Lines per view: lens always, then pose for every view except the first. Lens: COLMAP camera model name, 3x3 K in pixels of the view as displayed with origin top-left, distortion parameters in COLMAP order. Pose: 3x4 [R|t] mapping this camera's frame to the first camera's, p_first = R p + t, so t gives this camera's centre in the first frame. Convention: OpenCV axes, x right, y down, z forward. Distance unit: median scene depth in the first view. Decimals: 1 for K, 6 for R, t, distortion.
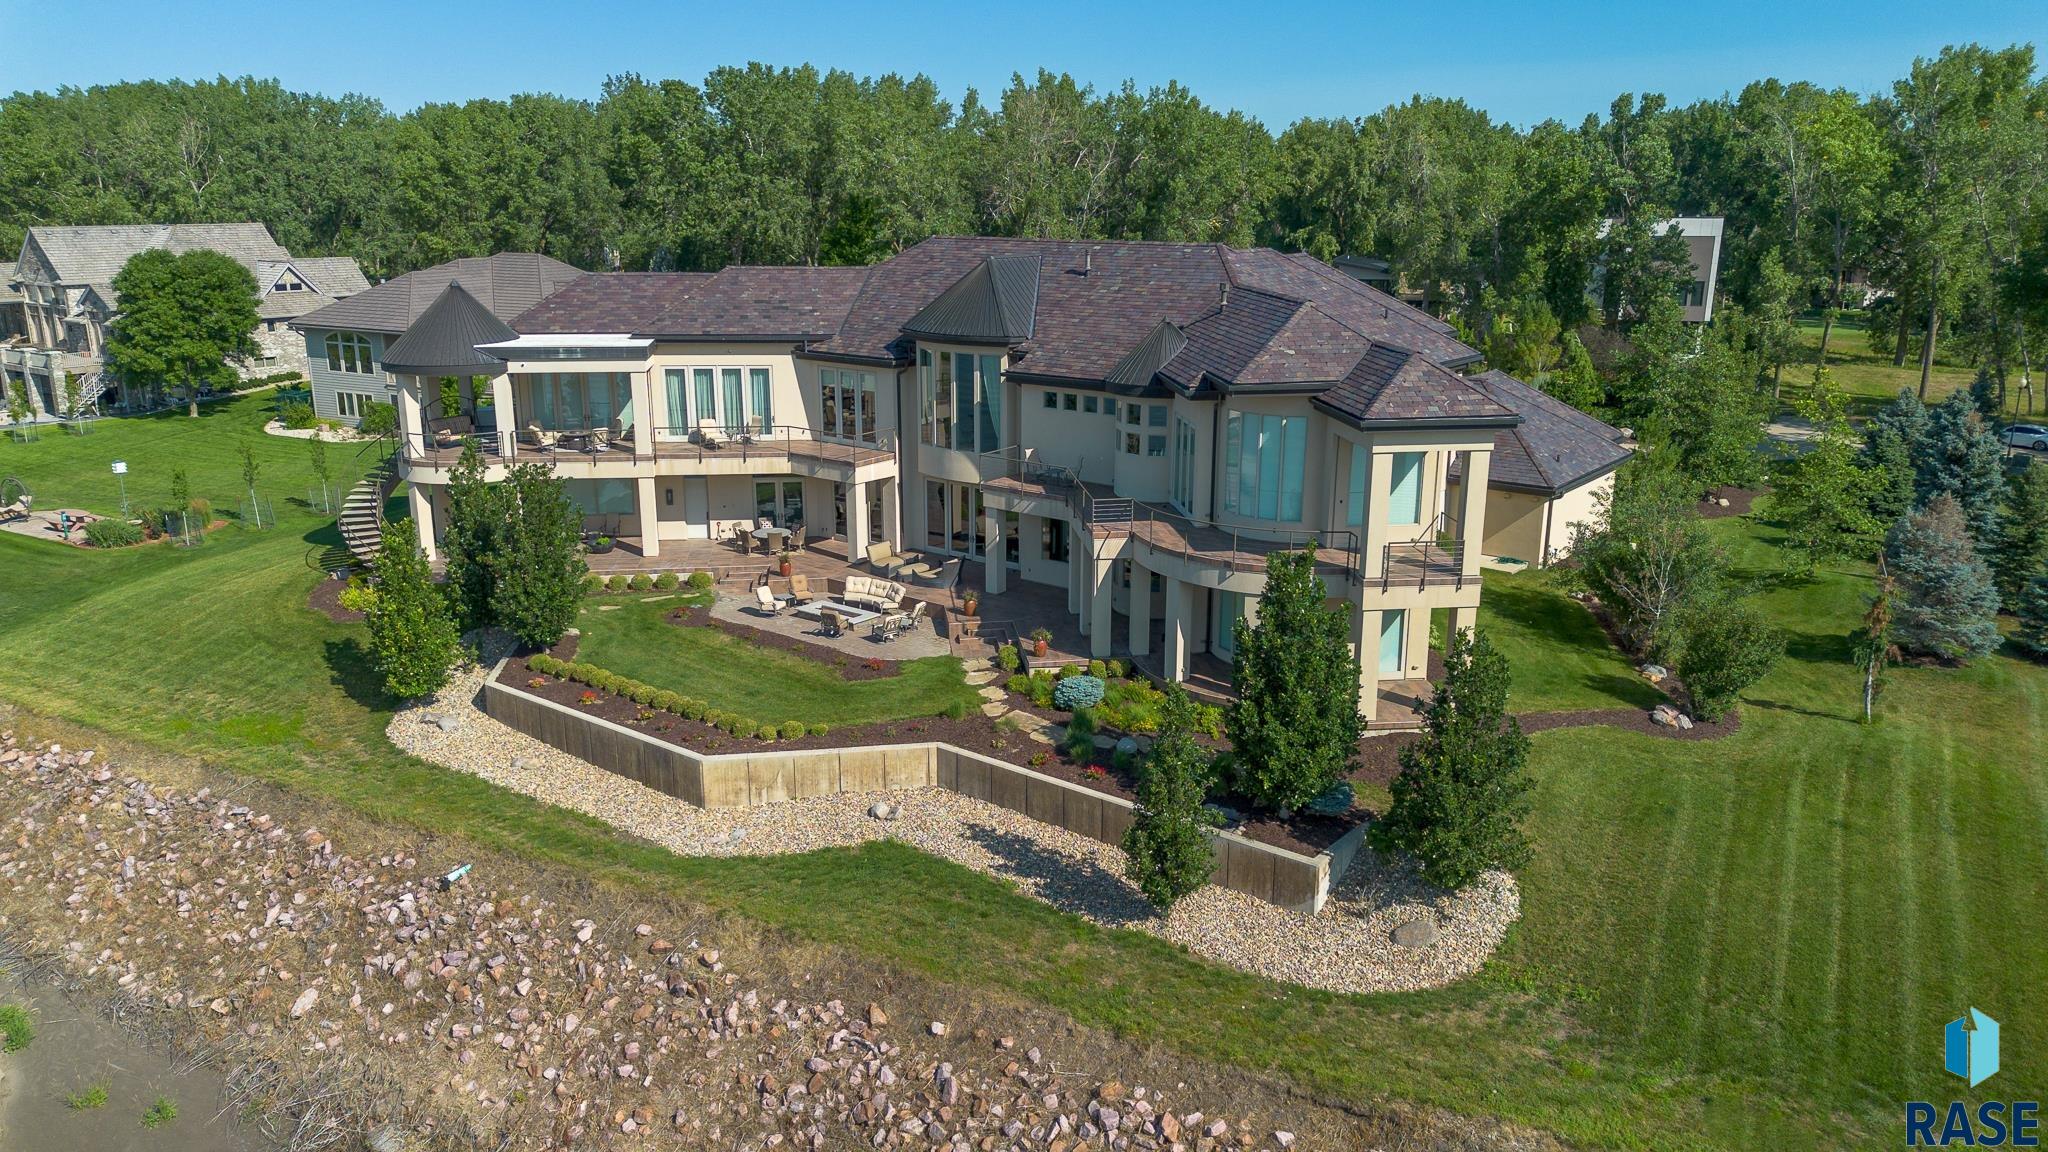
lens RADIAL K [[1443.0, 0, 1024.0], [0, 1443.0, 576.0], [0, 0, 1]] dist [0.072718, -0.072460]
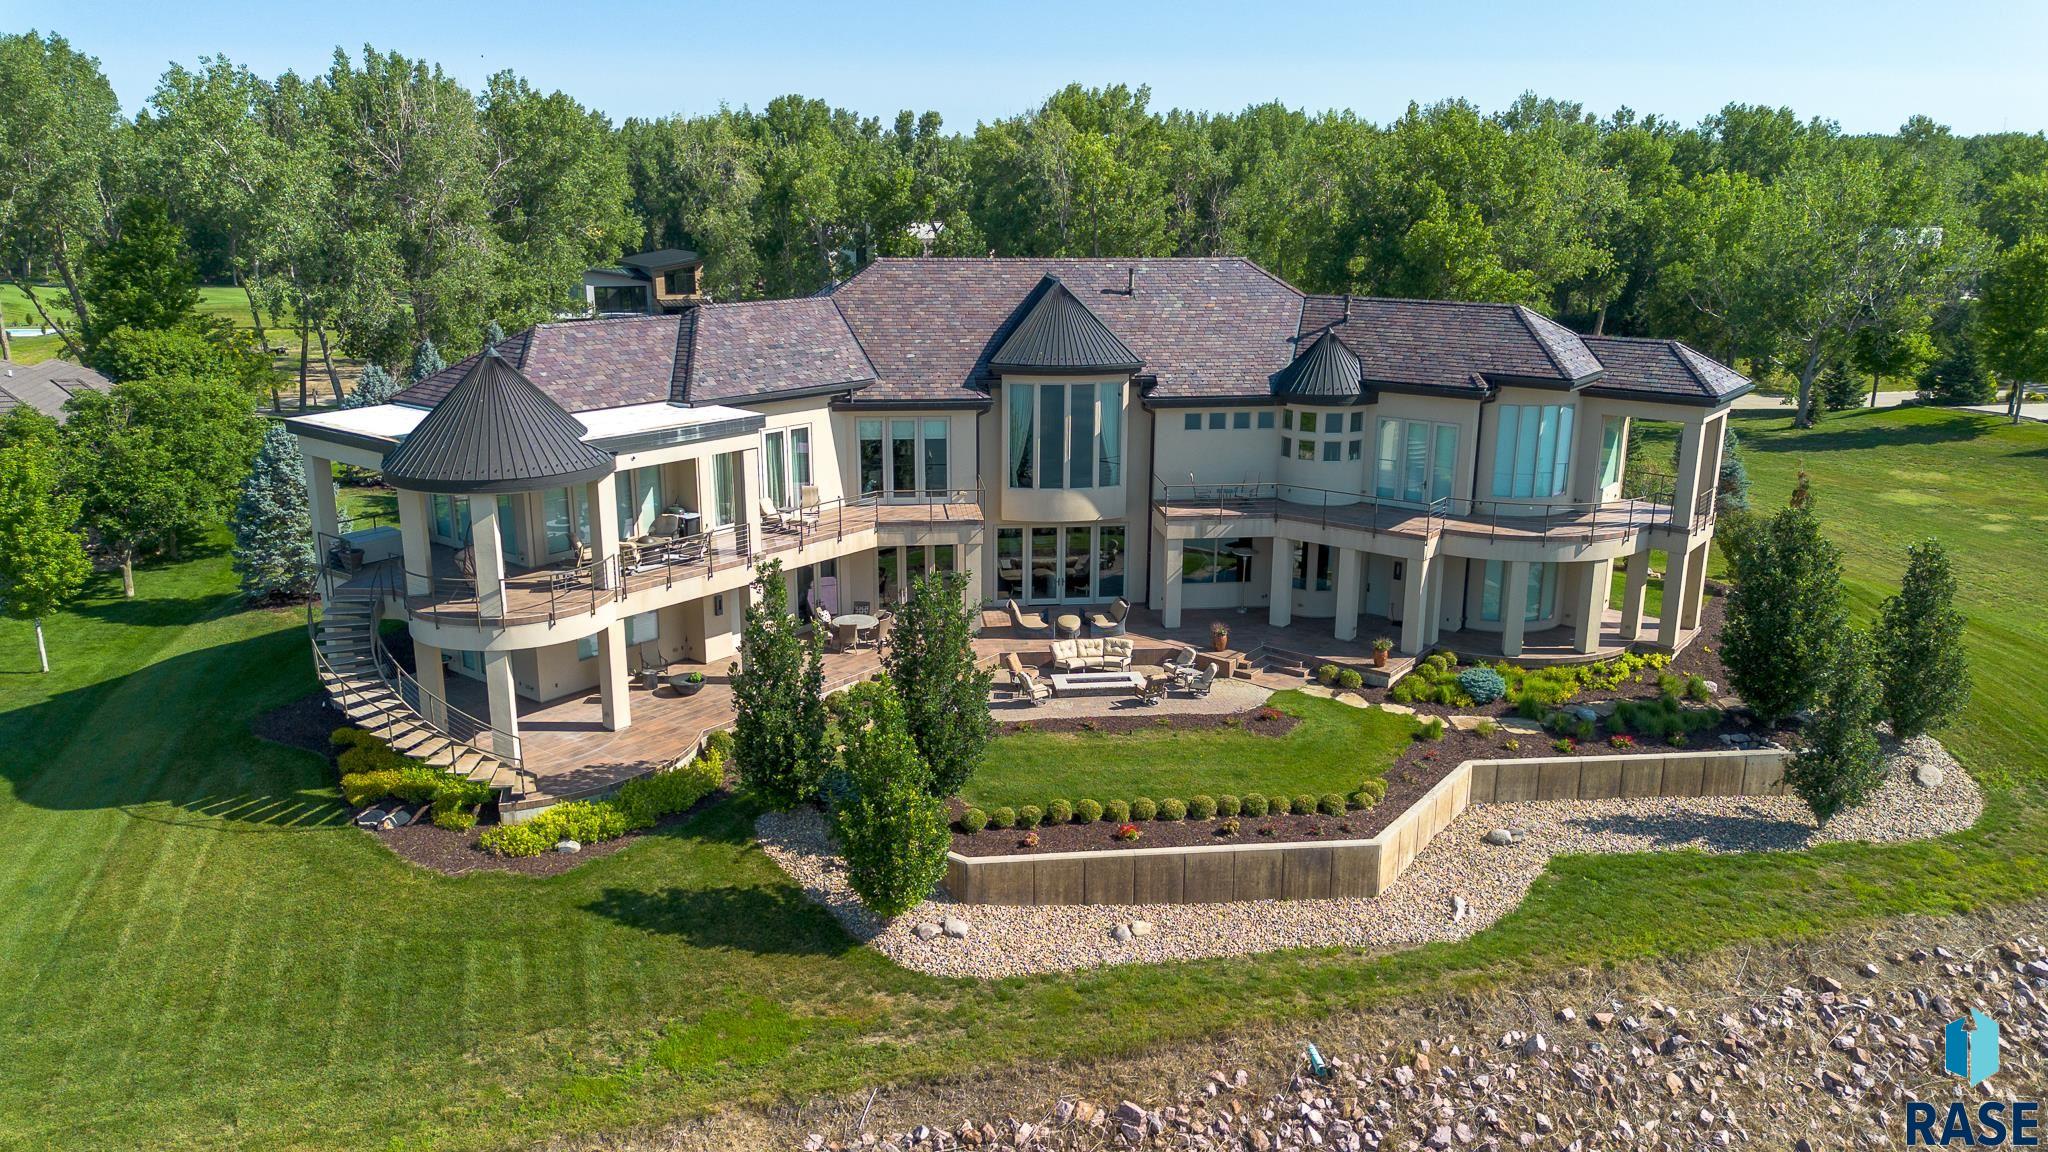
lens RADIAL K [[1443.0, 0, 1024.0], [0, 1443.0, 576.0], [0, 0, 1]] dist [0.072718, -0.072460]
pose [[0.706373, -0.181816, 0.684091, -0.720269], [0.179554, 0.980863, 0.075289, -0.108437], [-0.684688, 0.069649, 0.725501, 0.355739]]
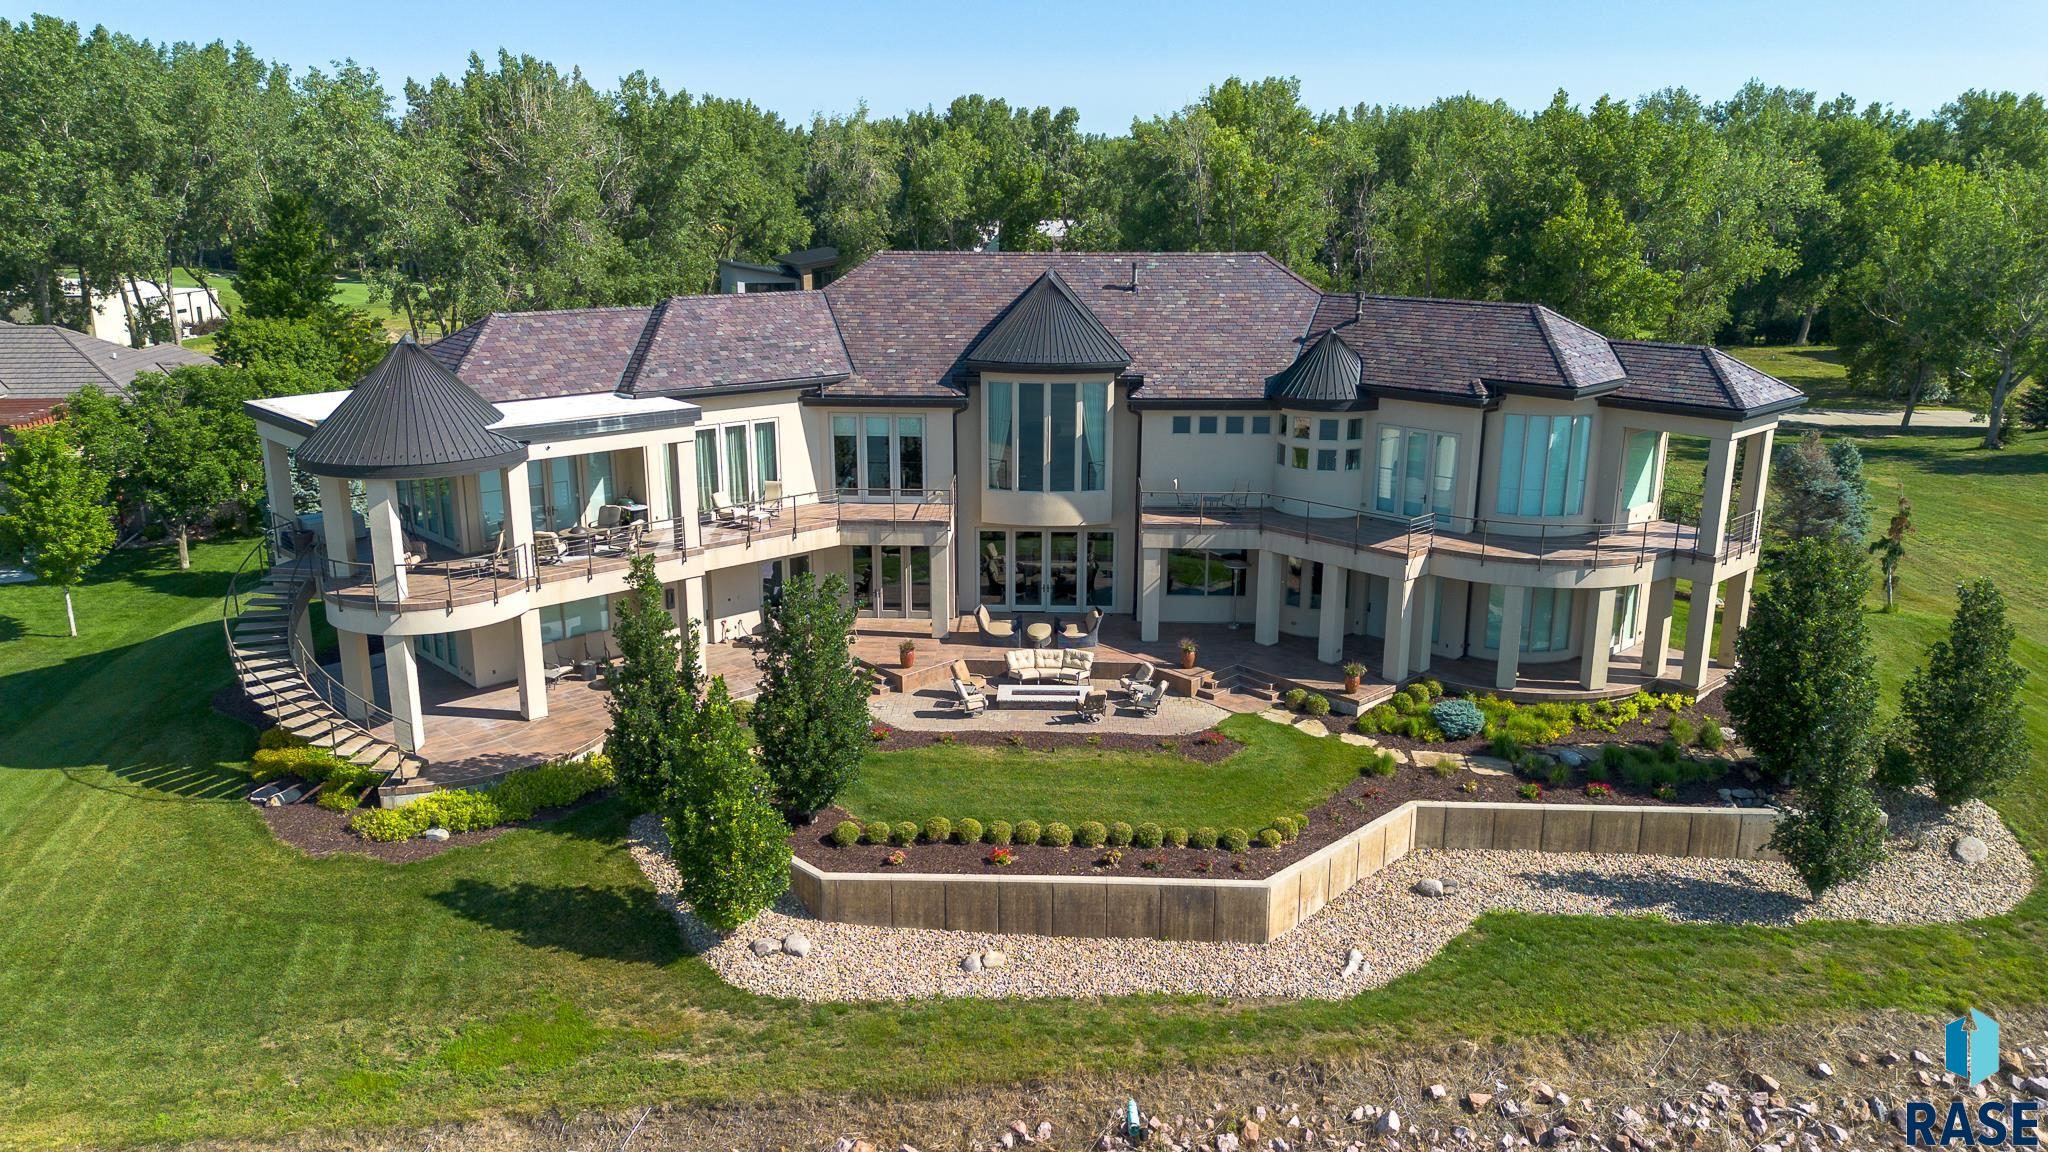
lens RADIAL K [[1443.0, 0, 1024.0], [0, 1443.0, 576.0], [0, 0, 1]] dist [0.072718, -0.072460]
pose [[0.805629, -0.153050, 0.572309, -0.583761], [0.151705, 0.987138, 0.050434, -0.084175], [-0.572667, 0.046191, 0.818486, 0.286566]]
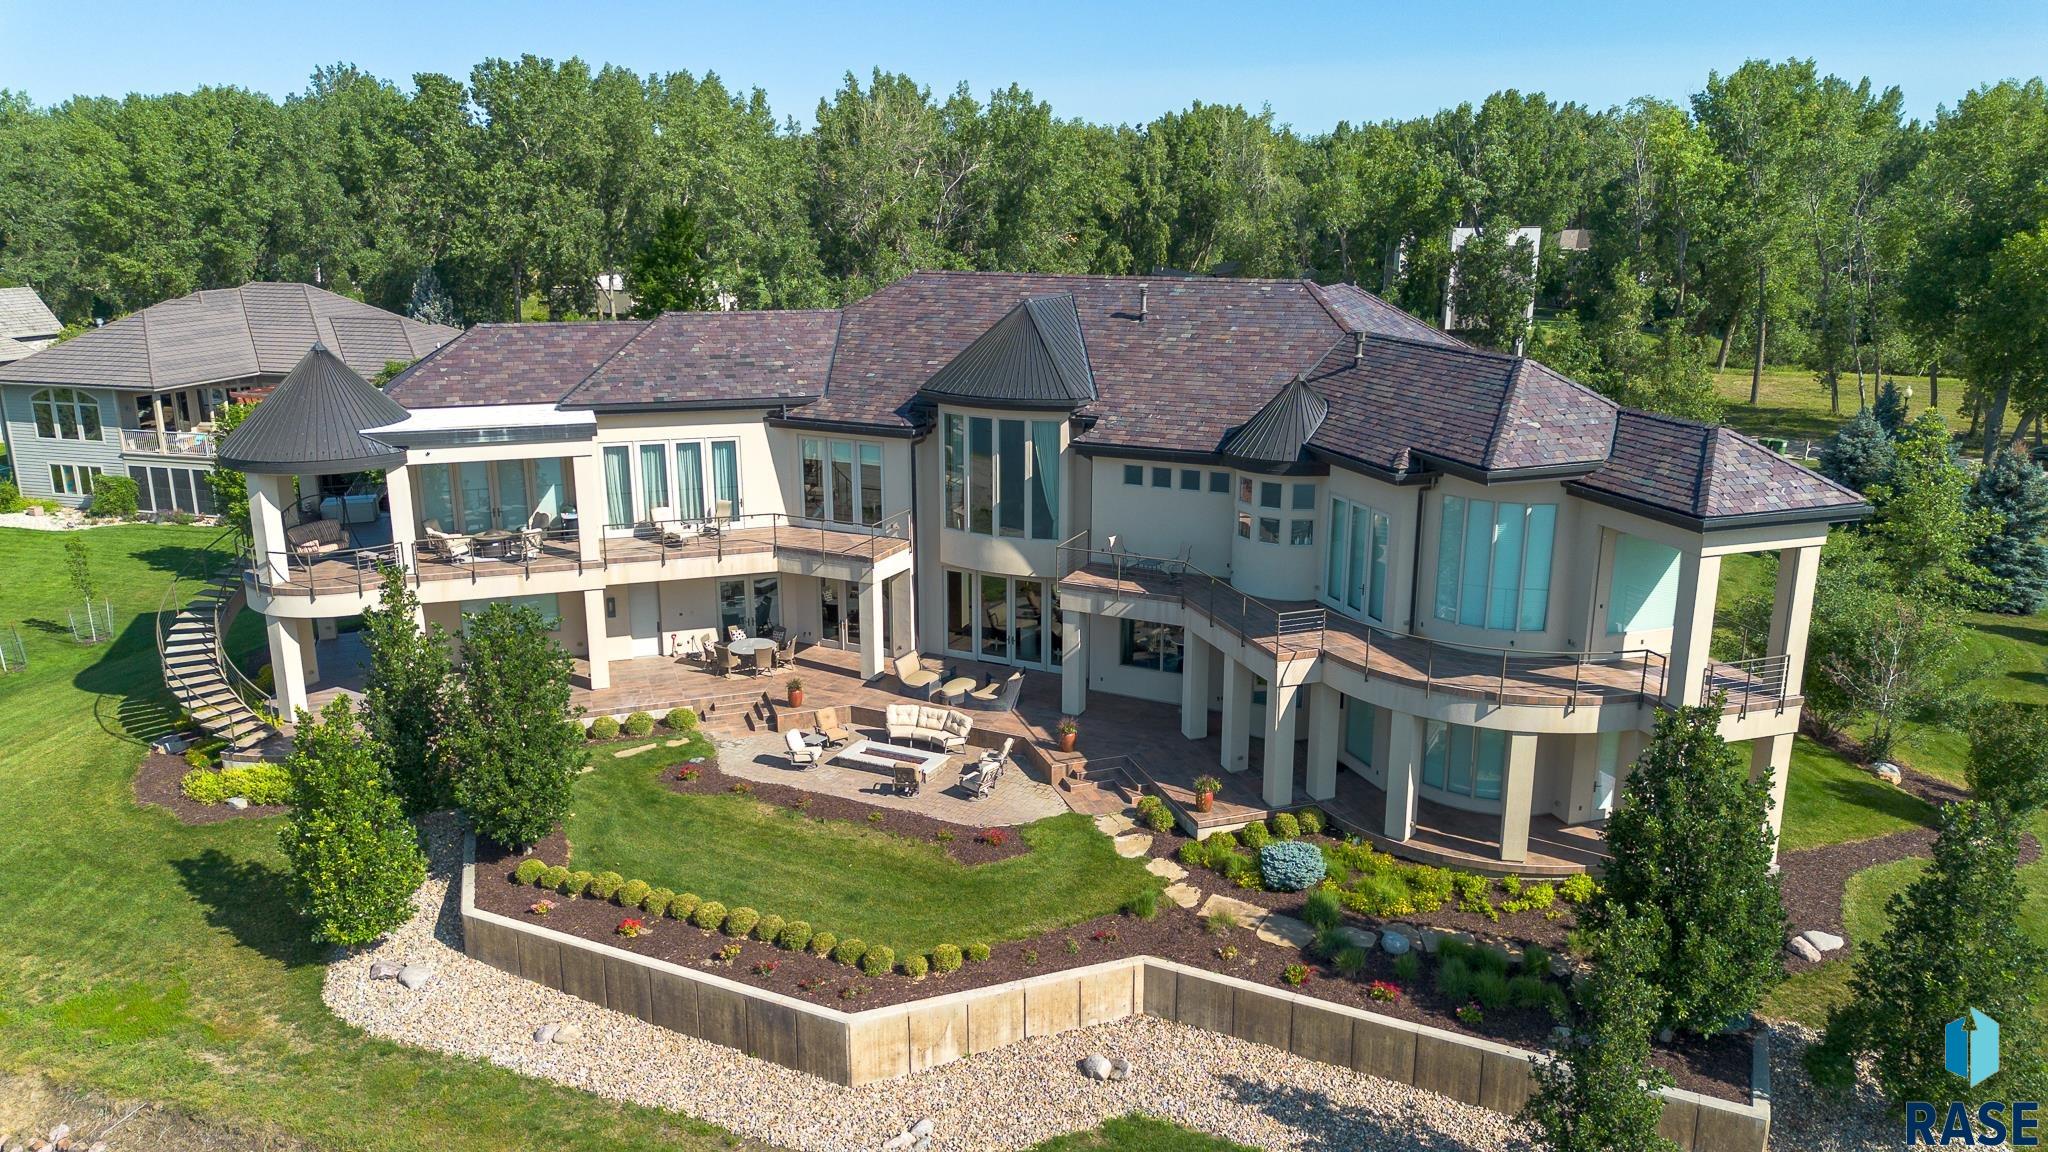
lens RADIAL K [[1443.0, 0, 1024.0], [0, 1443.0, 576.0], [0, 0, 1]] dist [0.072718, -0.072460]
pose [[0.978409, -0.055335, 0.199135, -0.198913], [0.055358, 0.998452, 0.005457, -0.069526], [-0.199128, 0.005684, 0.979957, 0.201549]]
